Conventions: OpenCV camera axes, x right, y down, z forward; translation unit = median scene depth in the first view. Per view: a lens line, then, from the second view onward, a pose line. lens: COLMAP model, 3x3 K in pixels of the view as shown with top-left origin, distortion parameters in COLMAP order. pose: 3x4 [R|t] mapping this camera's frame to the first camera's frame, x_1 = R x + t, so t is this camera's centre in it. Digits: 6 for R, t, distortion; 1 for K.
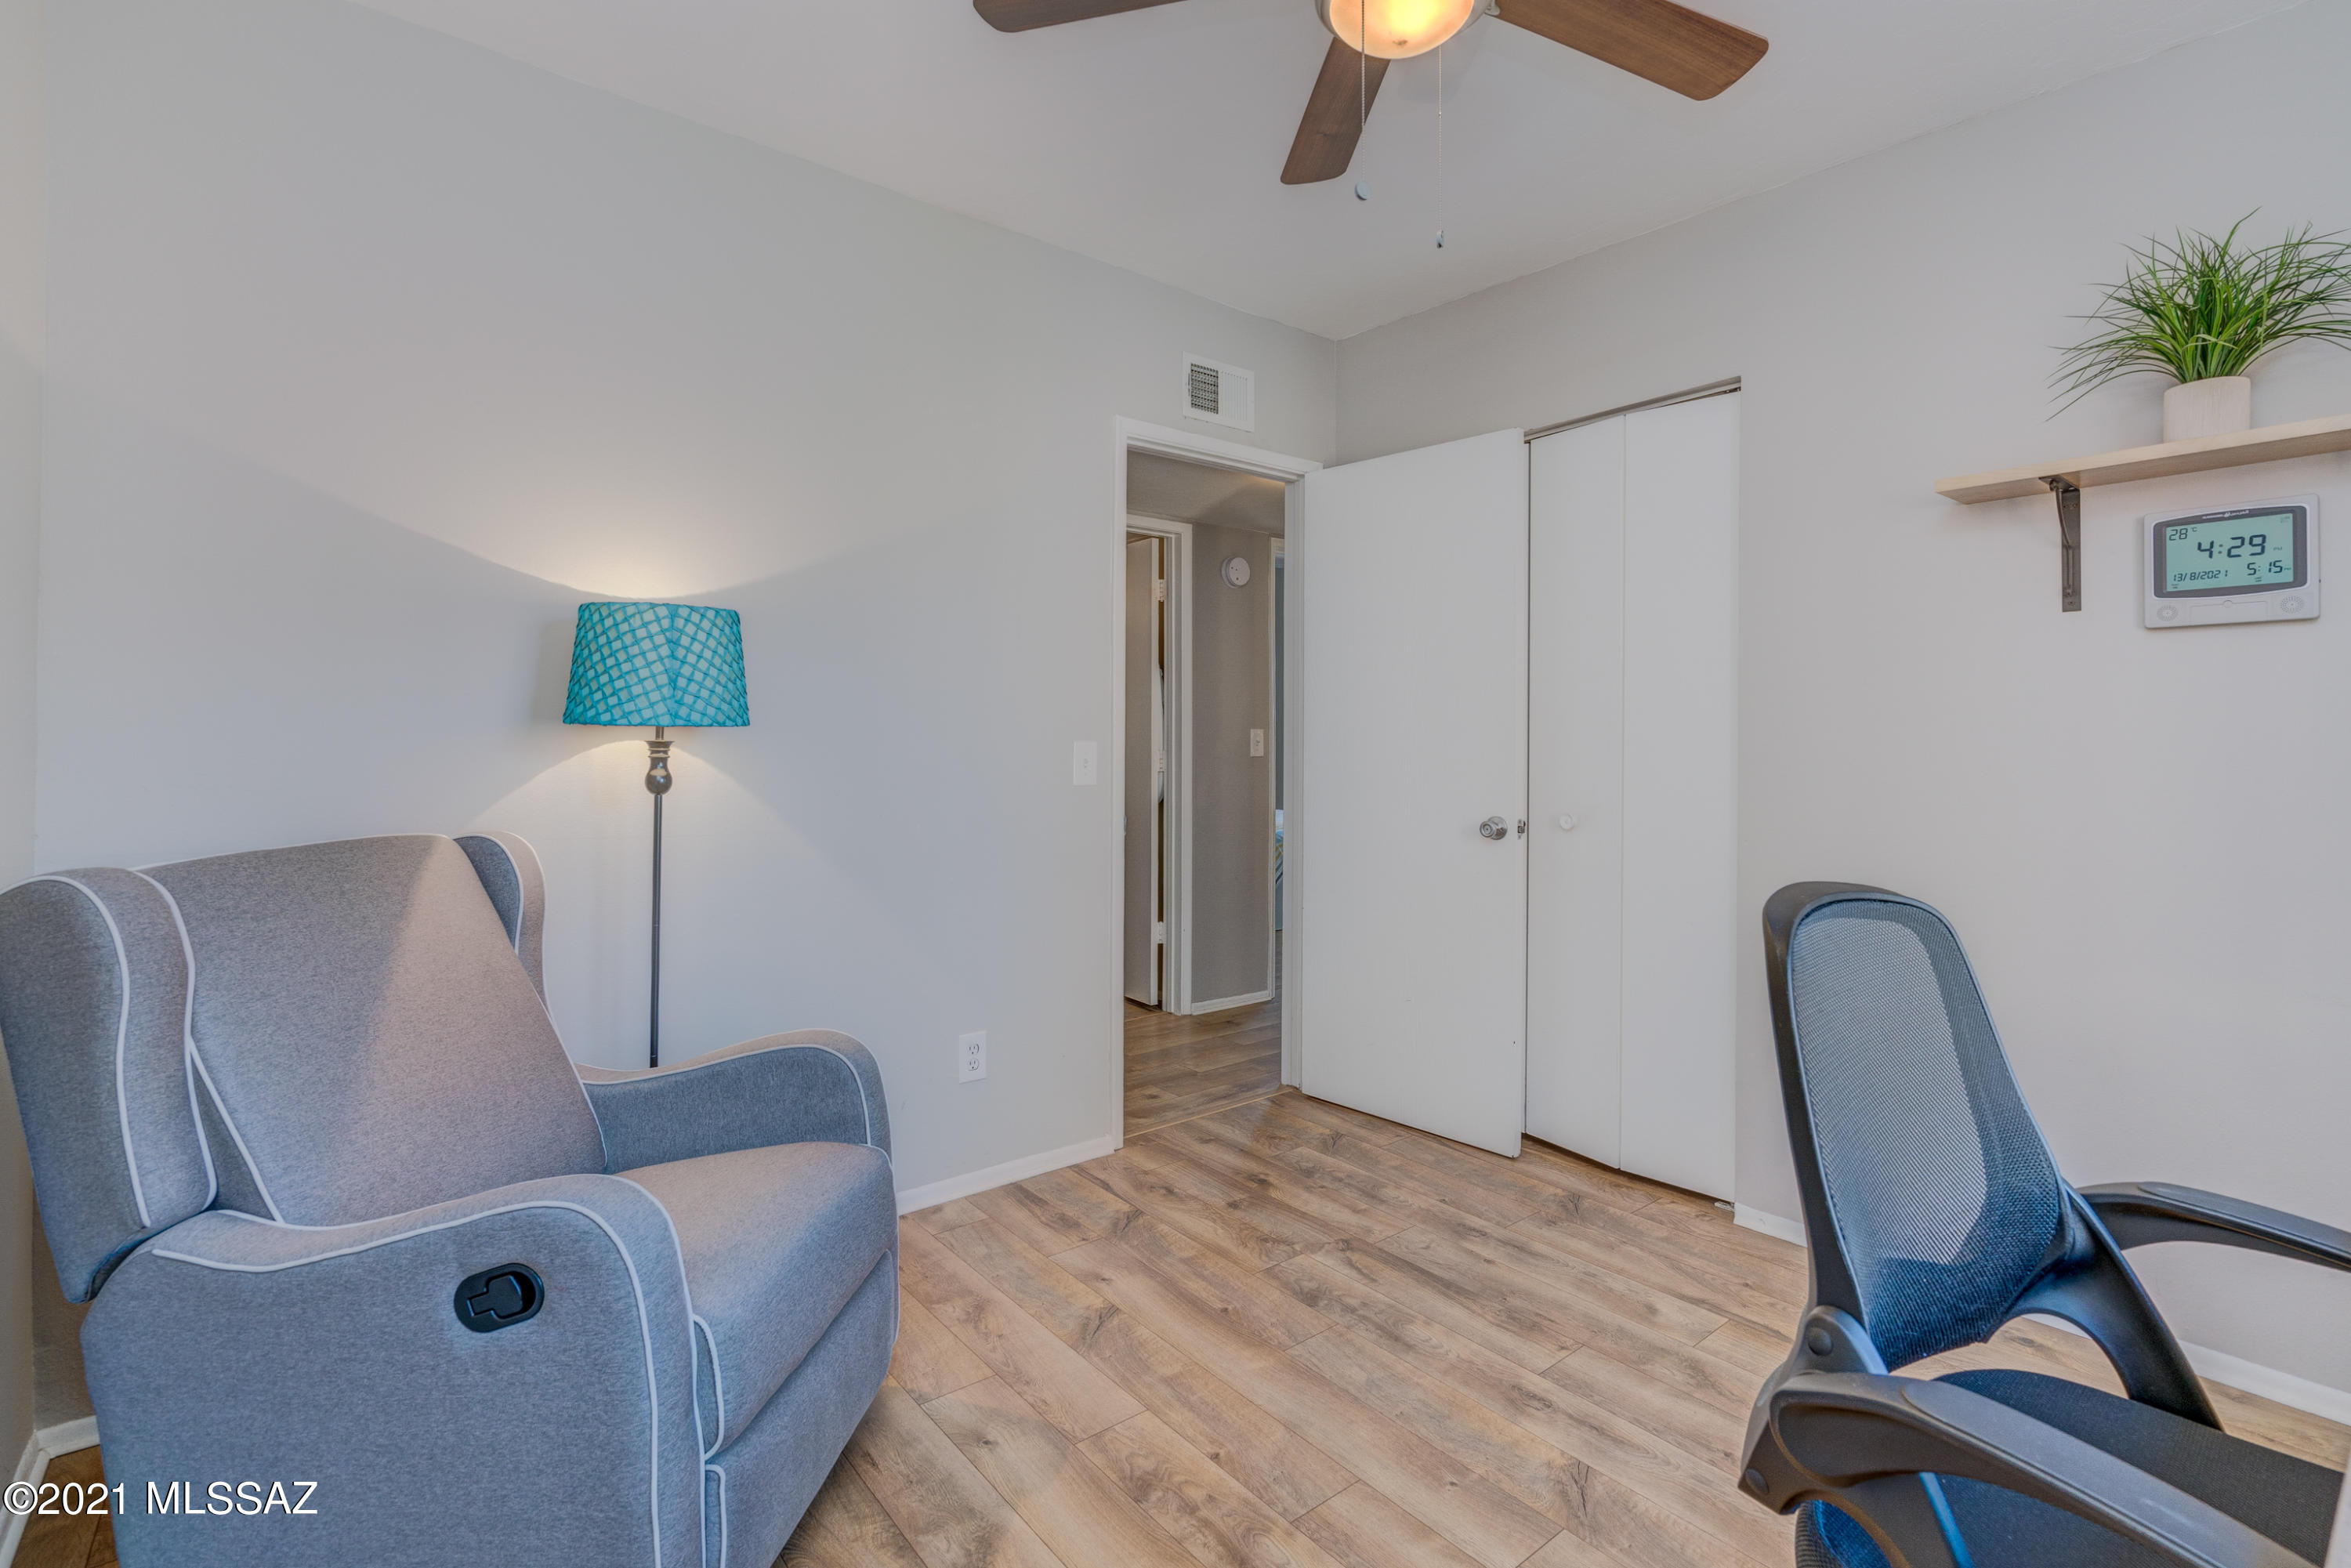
lens RADIAL K [[1071.0, 0, 1190.3], [0, 1071.0, 743.1], [0, 0, 1]] dist [-0.000923, -0.000017]
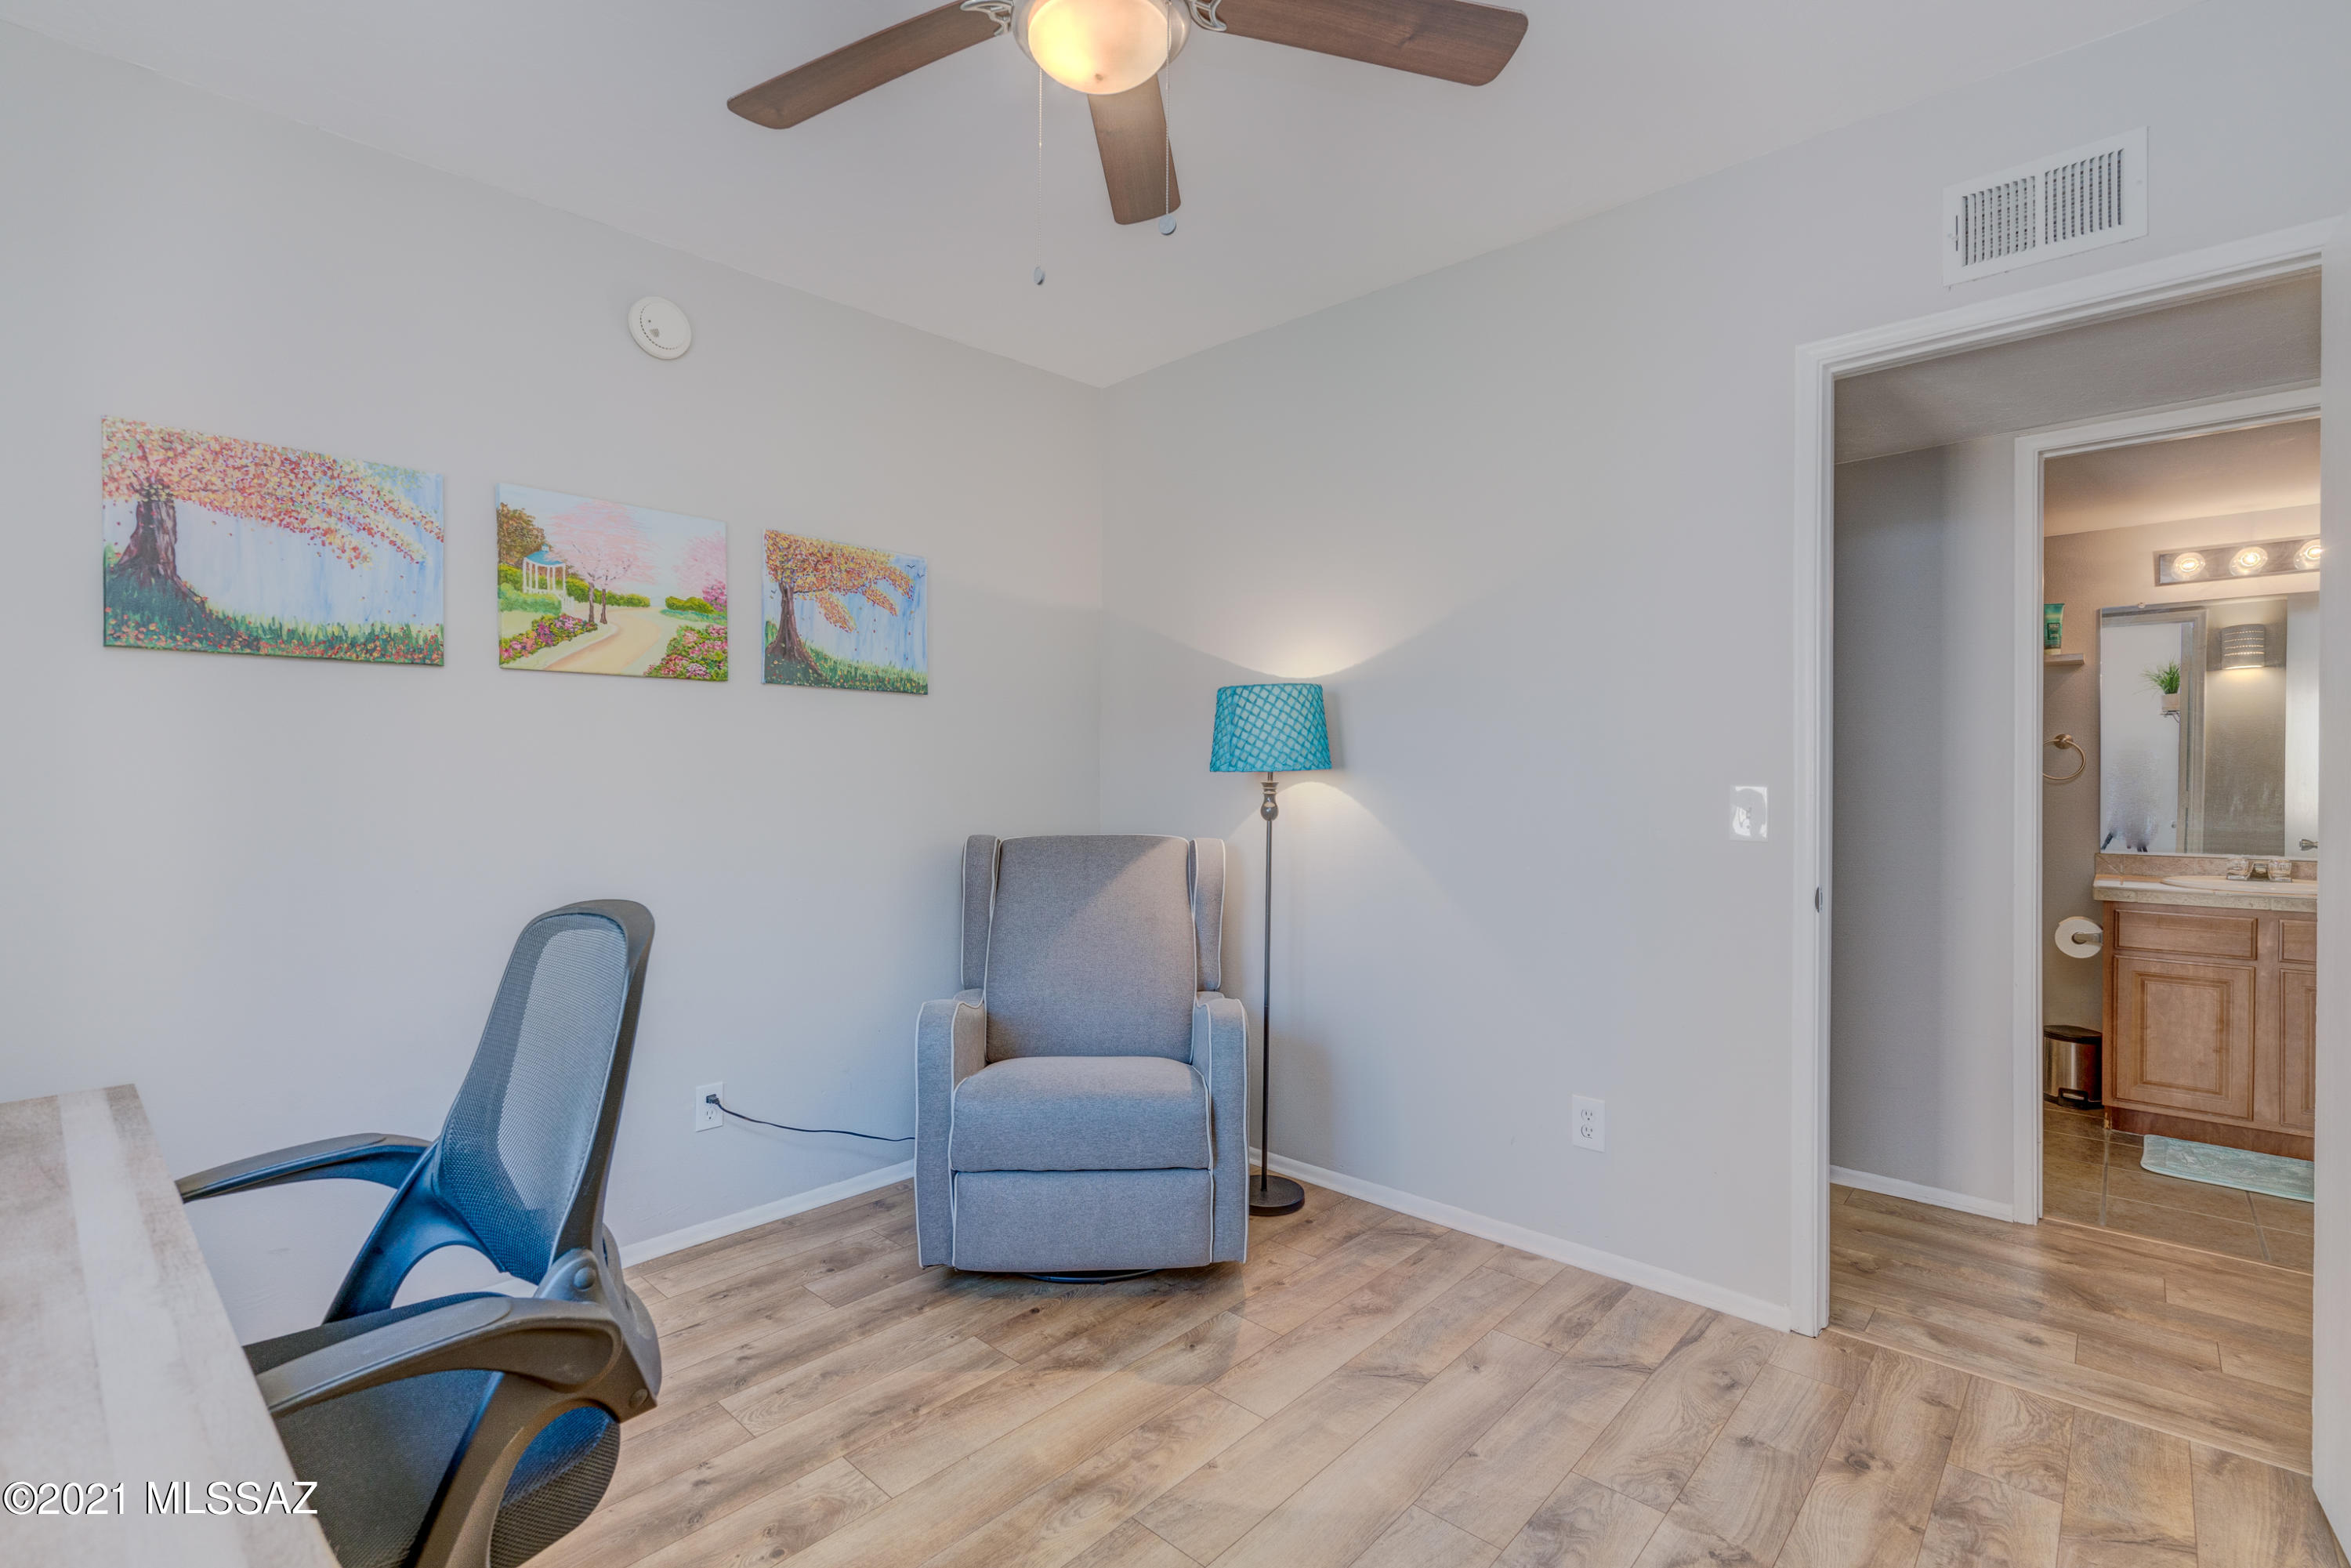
lens RADIAL K [[1064.3, 0, 1175.5], [0, 1064.3, 784.0], [0, 0, 1]] dist [-0.002268, 0.000242]
pose [[0.143497, -0.001122, -0.989650, 0.775552], [-0.003675, 0.999992, -0.001667, 0.002510], [0.989644, 0.003876, 0.143491, 0.603686]]
